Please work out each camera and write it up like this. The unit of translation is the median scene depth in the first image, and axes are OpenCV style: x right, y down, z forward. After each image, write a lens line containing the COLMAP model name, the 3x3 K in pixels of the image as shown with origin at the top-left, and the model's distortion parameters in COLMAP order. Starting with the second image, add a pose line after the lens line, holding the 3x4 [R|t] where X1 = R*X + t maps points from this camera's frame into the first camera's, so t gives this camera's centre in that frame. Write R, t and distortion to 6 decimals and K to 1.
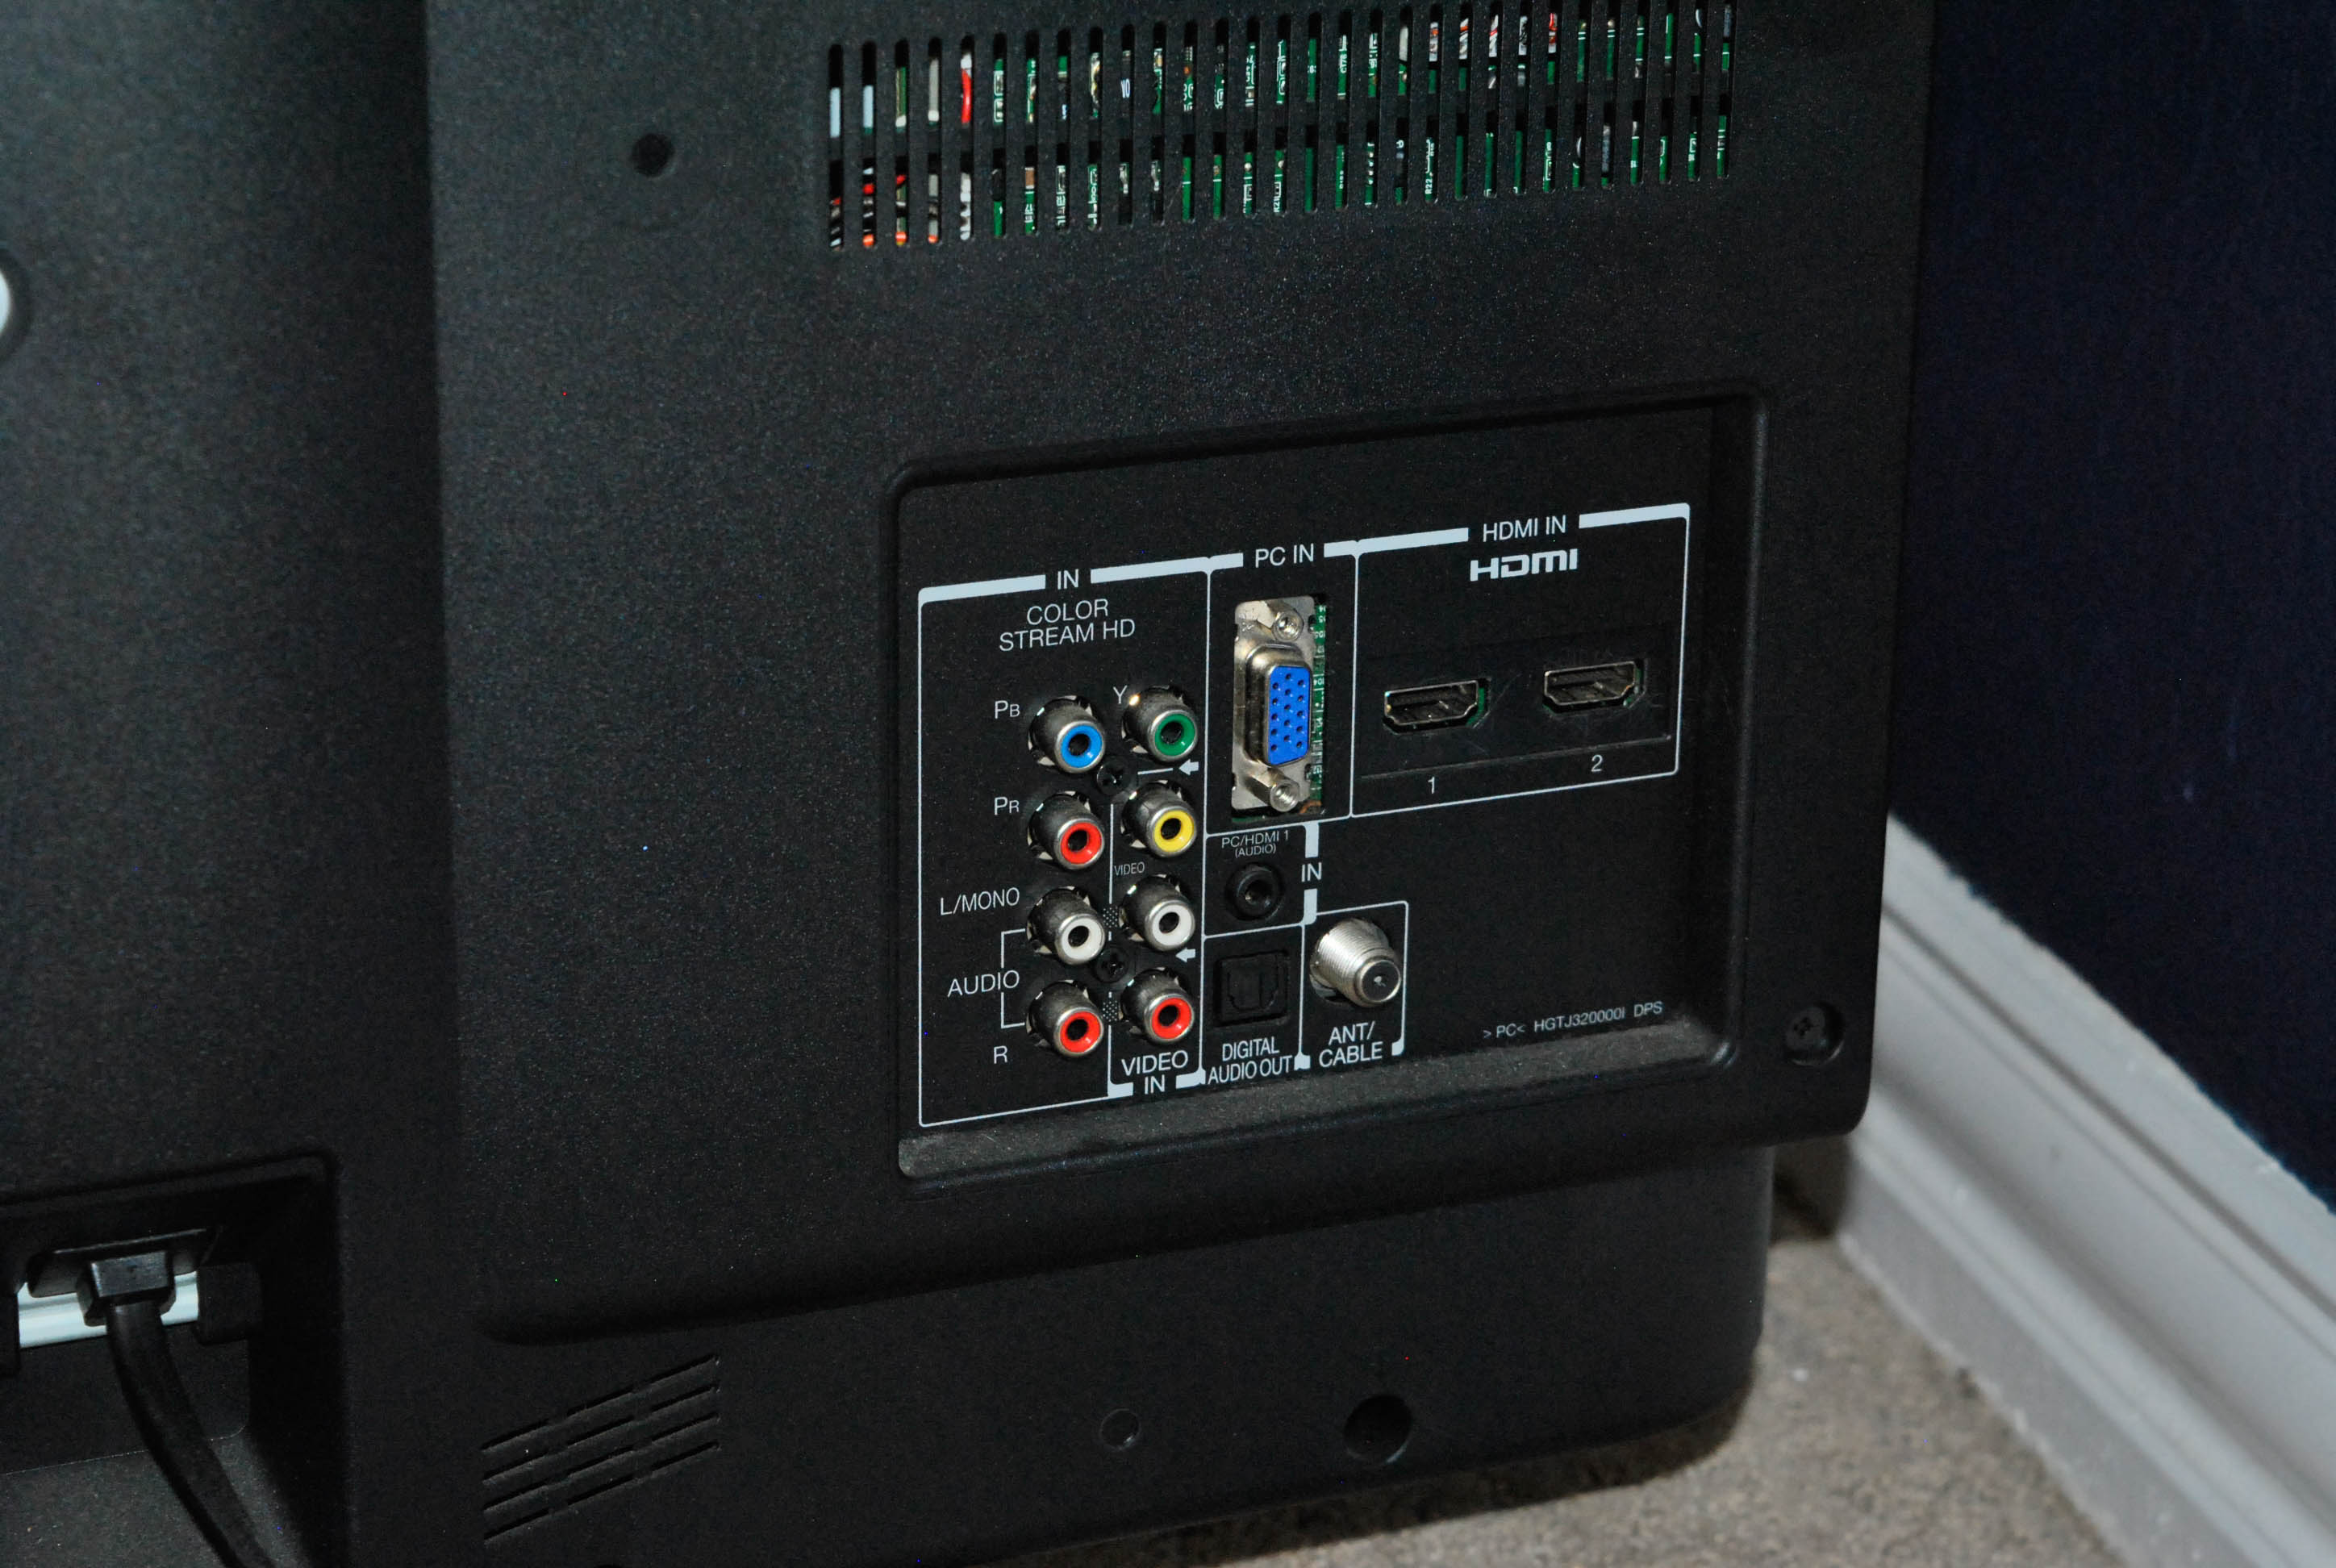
lens RADIAL K [[5545.8, 0, 1167.0], [0, 5545.8, 783.4], [0, 0, 1]] dist [0.014294, 0.000000]
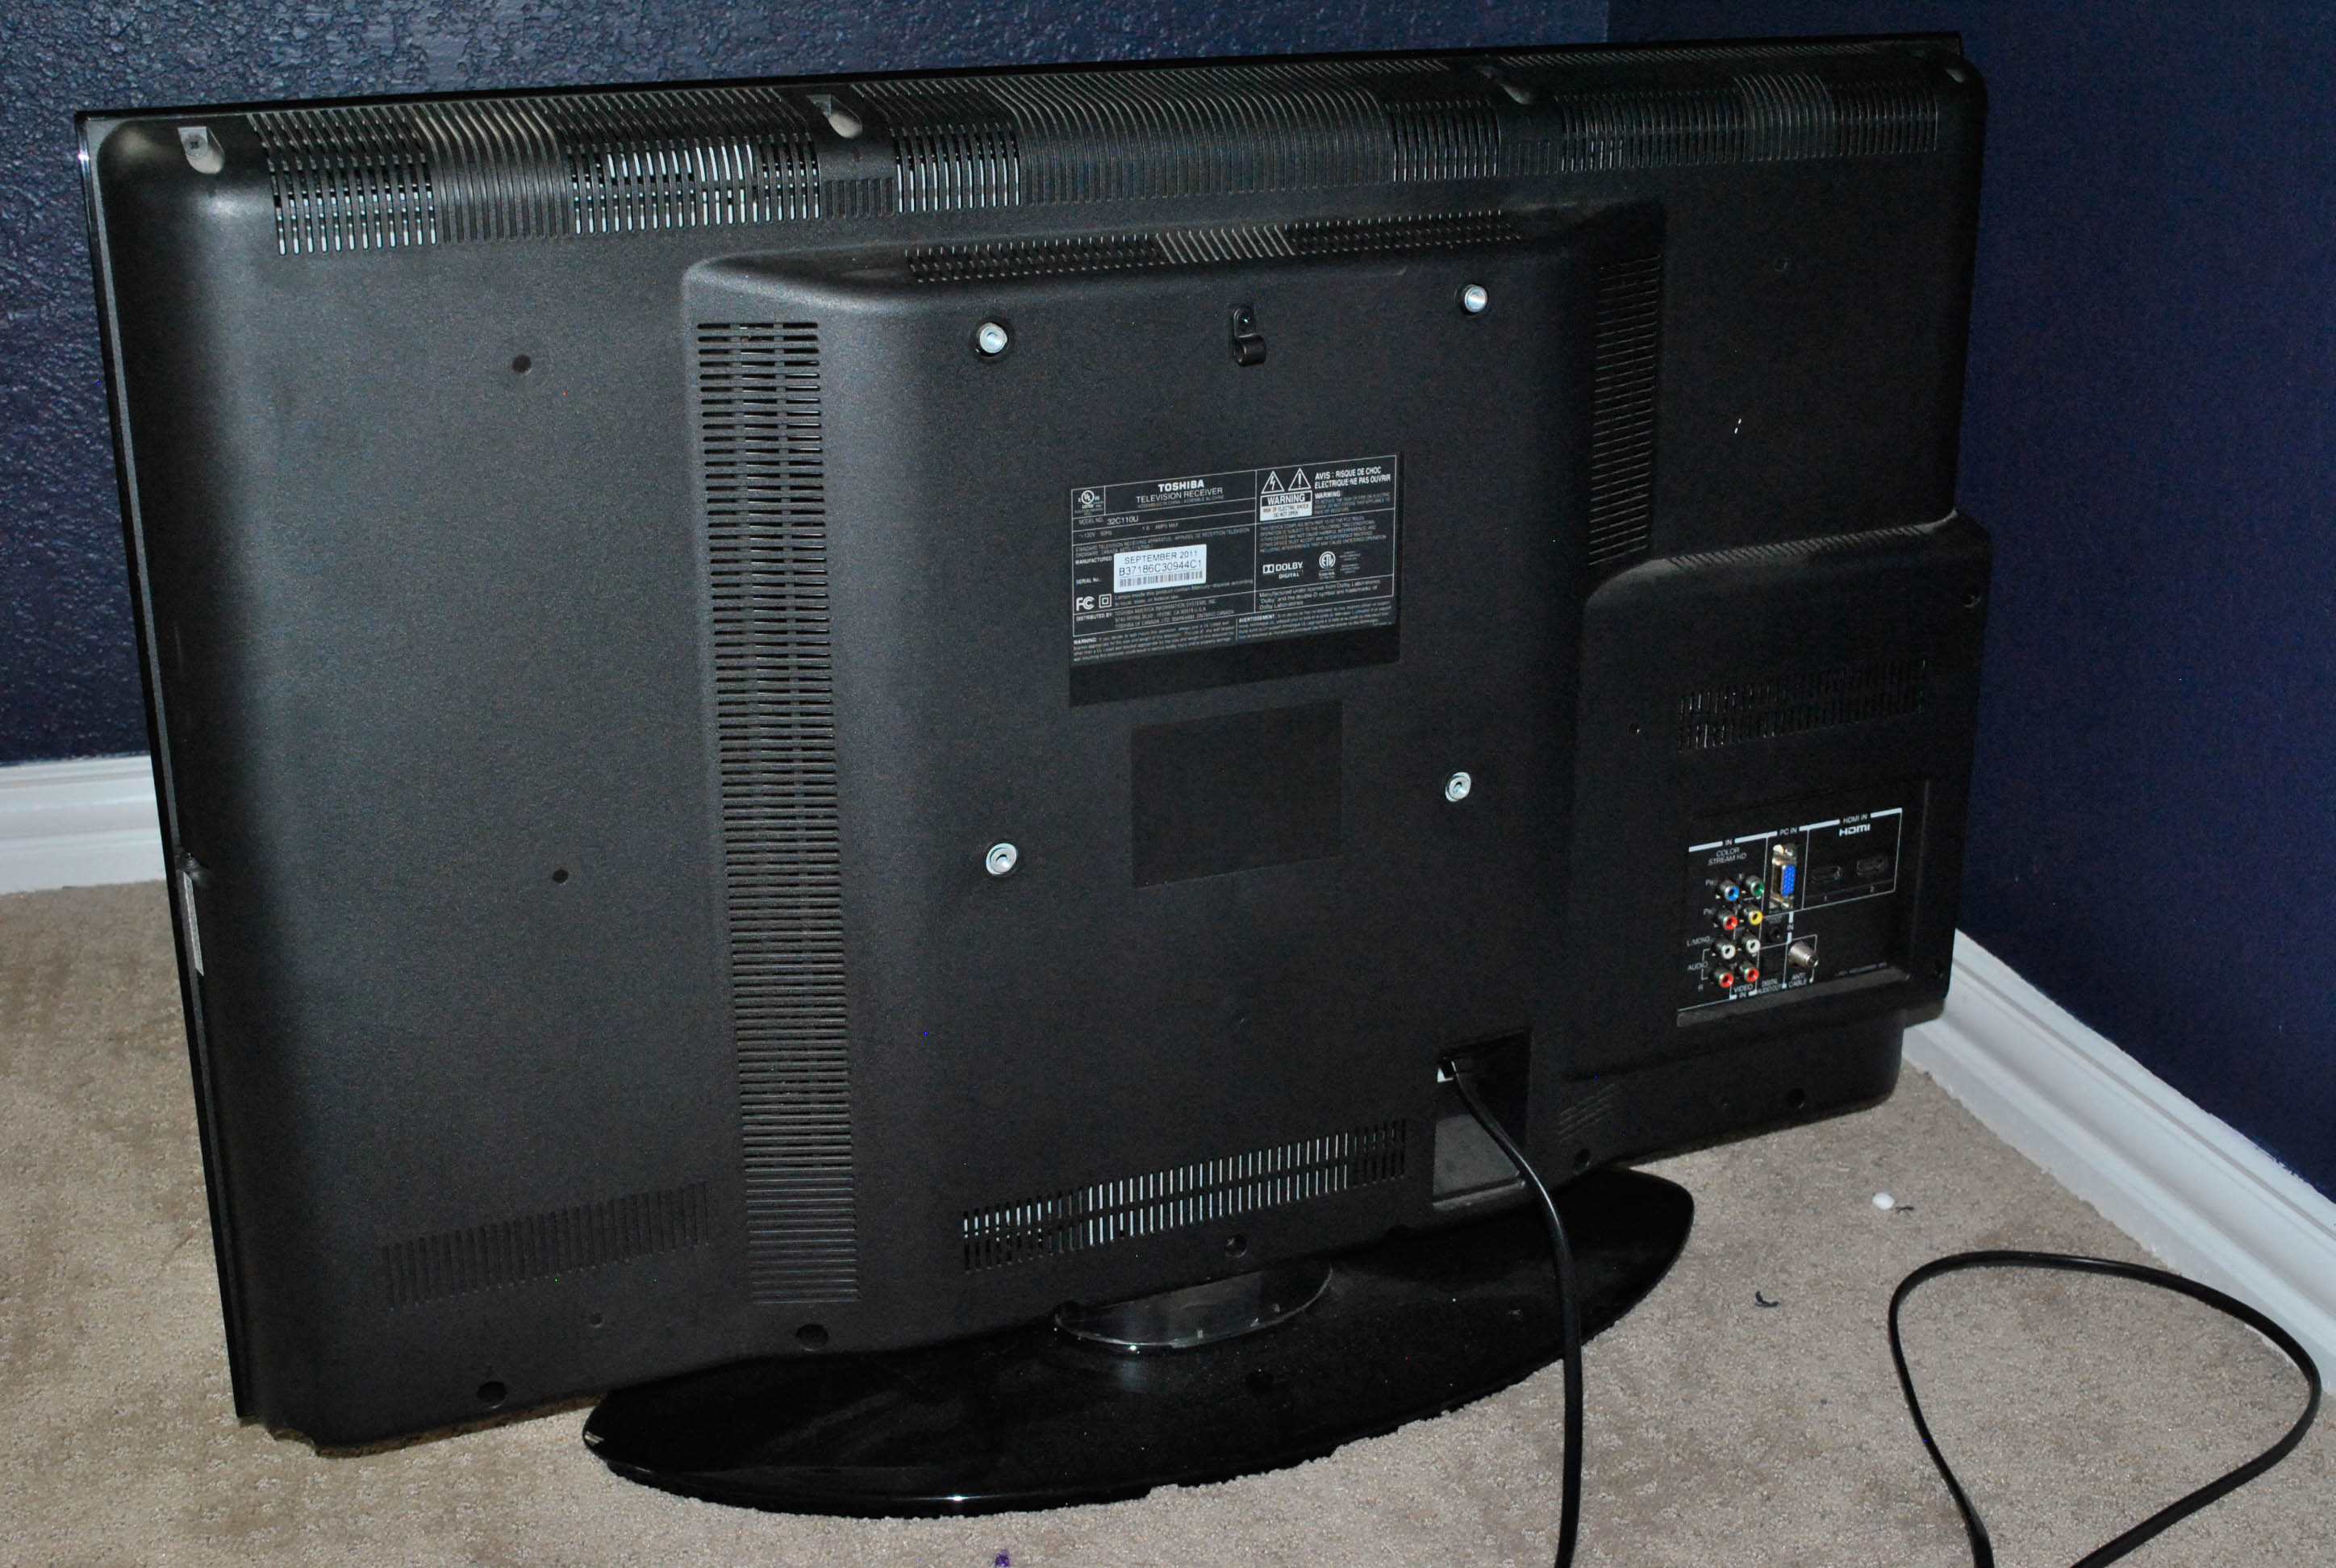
lens RADIAL K [[2851.4, 0, 1166.1], [0, 2851.4, 789.1], [0, 0, 1]] dist [0.001478, 0.000000]
pose [[0.999676, -0.020548, 0.014998, -0.358929], [0.020275, 0.999630, 0.018128, -0.101490], [-0.015365, -0.017818, 0.999723, -0.641086]]
